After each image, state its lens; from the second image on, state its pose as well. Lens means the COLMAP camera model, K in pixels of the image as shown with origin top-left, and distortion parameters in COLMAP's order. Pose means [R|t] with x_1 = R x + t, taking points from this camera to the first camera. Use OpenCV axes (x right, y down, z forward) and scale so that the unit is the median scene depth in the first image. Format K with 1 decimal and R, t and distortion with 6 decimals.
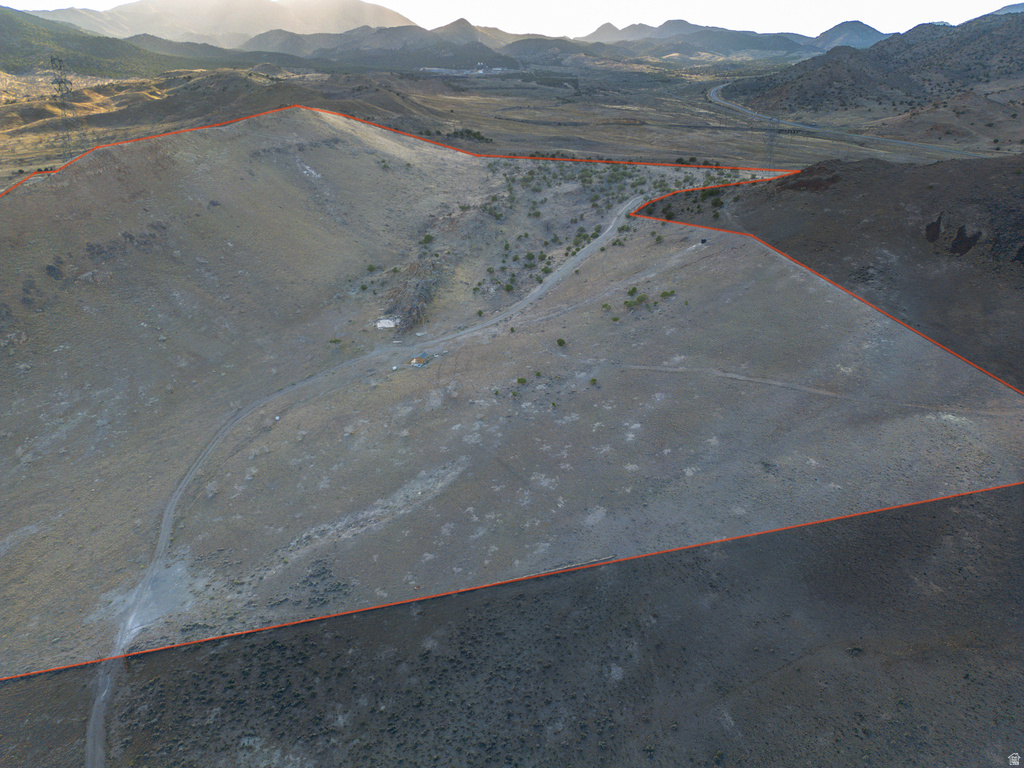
lens RADIAL K [[716.0, 0, 514.4], [0, 716.0, 385.2], [0, 0, 1]] dist [0.077620, -0.074086]
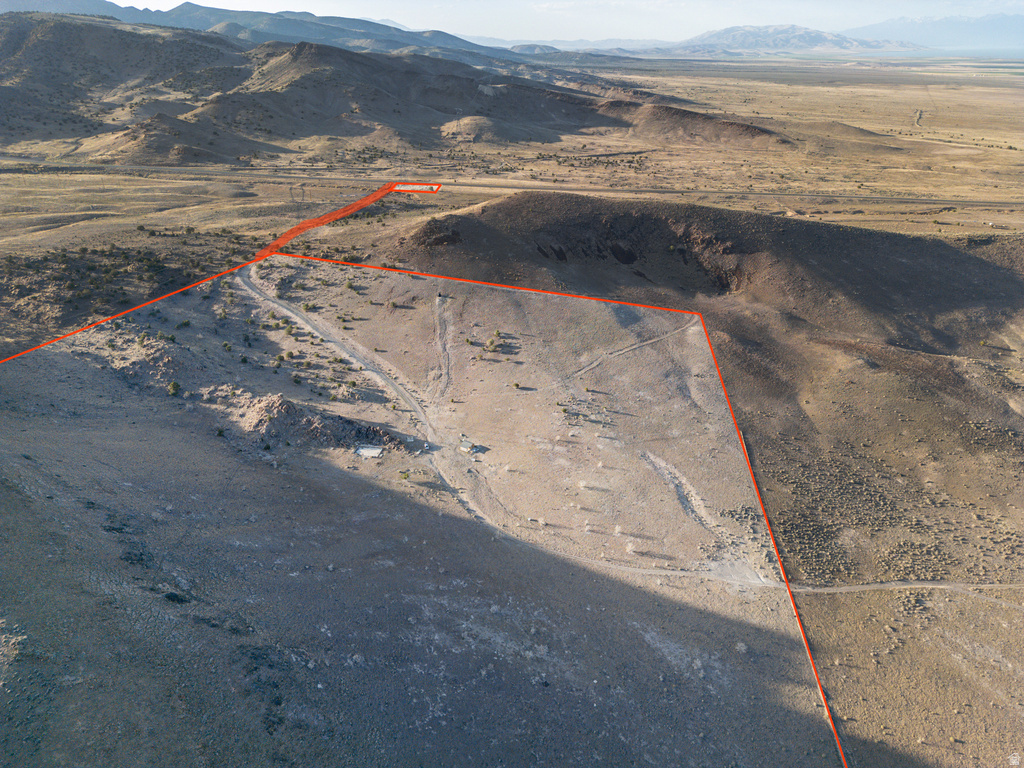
lens RADIAL K [[717.0, 0, 515.4], [0, 717.0, 381.9], [0, 0, 1]] dist [0.089034, -0.082347]
pose [[0.325392, -0.404292, 0.854791, -0.961092], [0.372489, 0.885697, 0.277115, -0.384874], [-0.869121, 0.228229, 0.438793, 0.296593]]
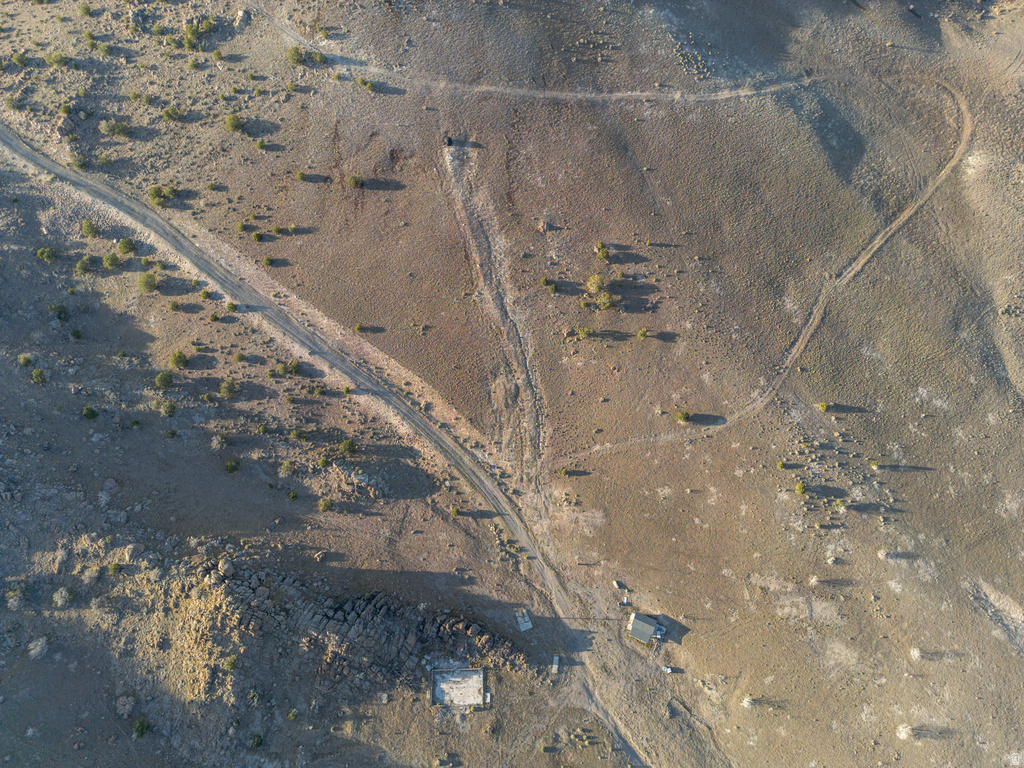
lens RADIAL K [[716.0, 0, 514.4], [0, 716.0, 385.2], [0, 0, 1]] dist [0.077620, -0.074086]
pose [[0.143110, -0.882549, 0.447914, -0.210816], [0.392095, 0.466099, 0.793104, -0.588969], [-0.908725, 0.062124, 0.412747, 0.698310]]
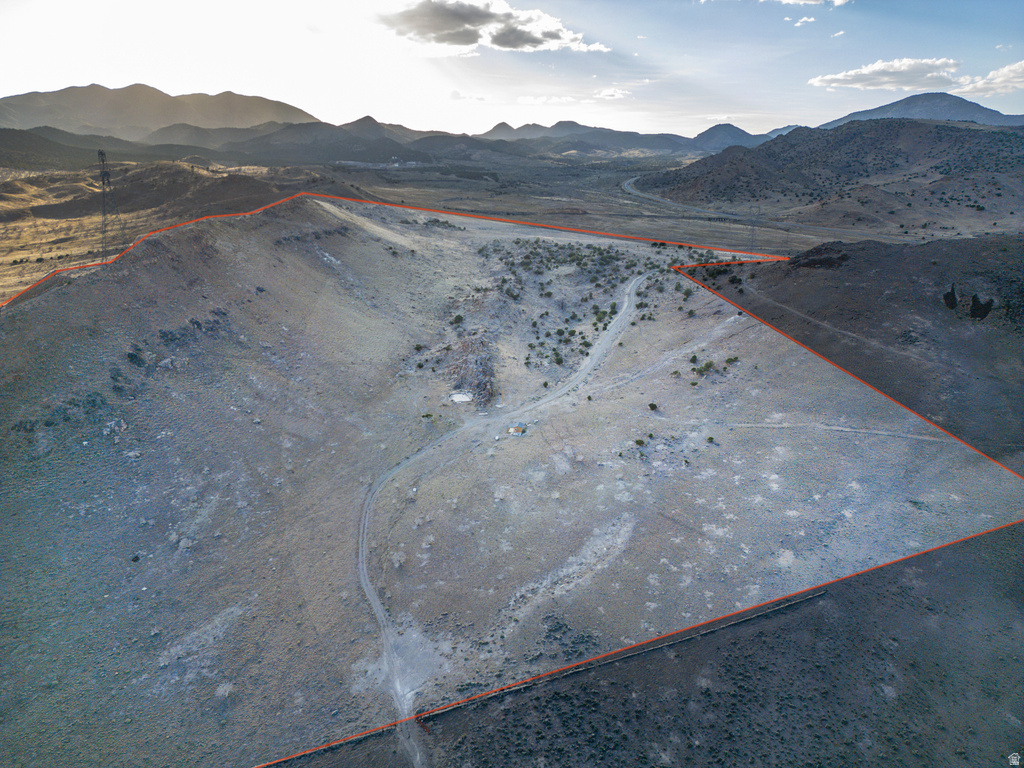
lens RADIAL K [[716.0, 0, 514.4], [0, 716.0, 385.2], [0, 0, 1]] dist [0.077620, -0.074086]
pose [[0.990472, -0.036232, 0.132864, -0.230511], [0.050965, 0.992710, -0.109222, 0.012039], [-0.127938, 0.114953, 0.985098, -0.028631]]
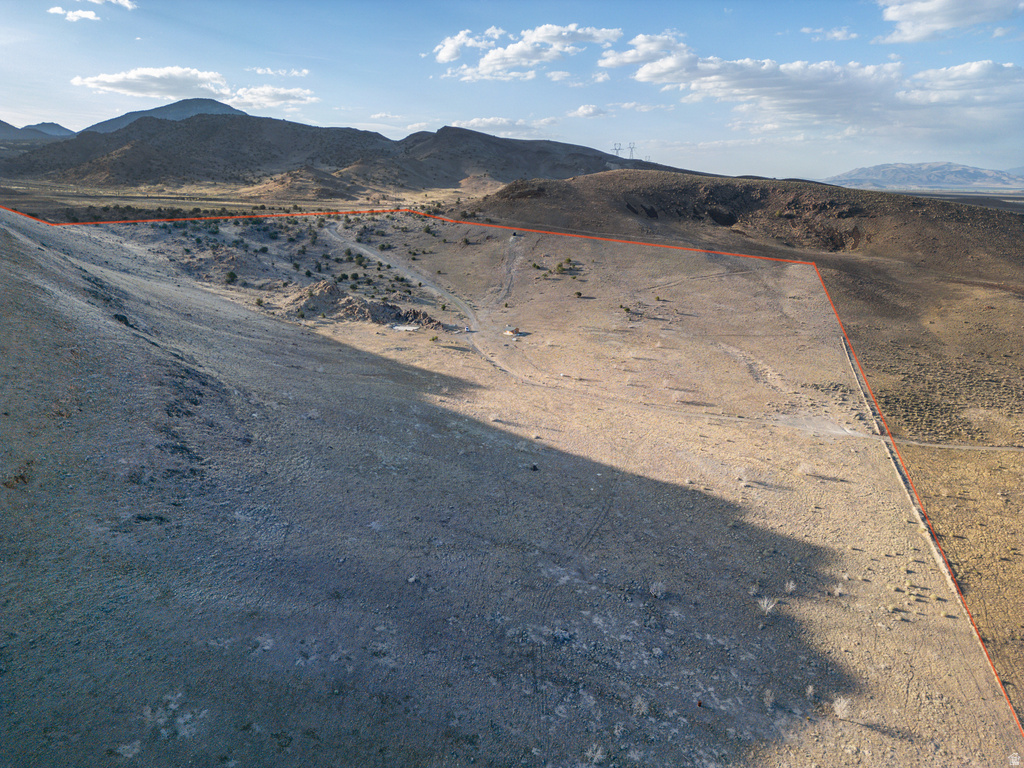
lens RADIAL K [[716.0, 0, 514.4], [0, 716.0, 385.2], [0, 0, 1]] dist [0.077620, -0.074086]
pose [[0.498395, -0.239215, 0.833294, -0.917266], [0.338672, 0.938526, 0.066864, -0.025935], [-0.798062, 0.248889, 0.548772, 0.341353]]
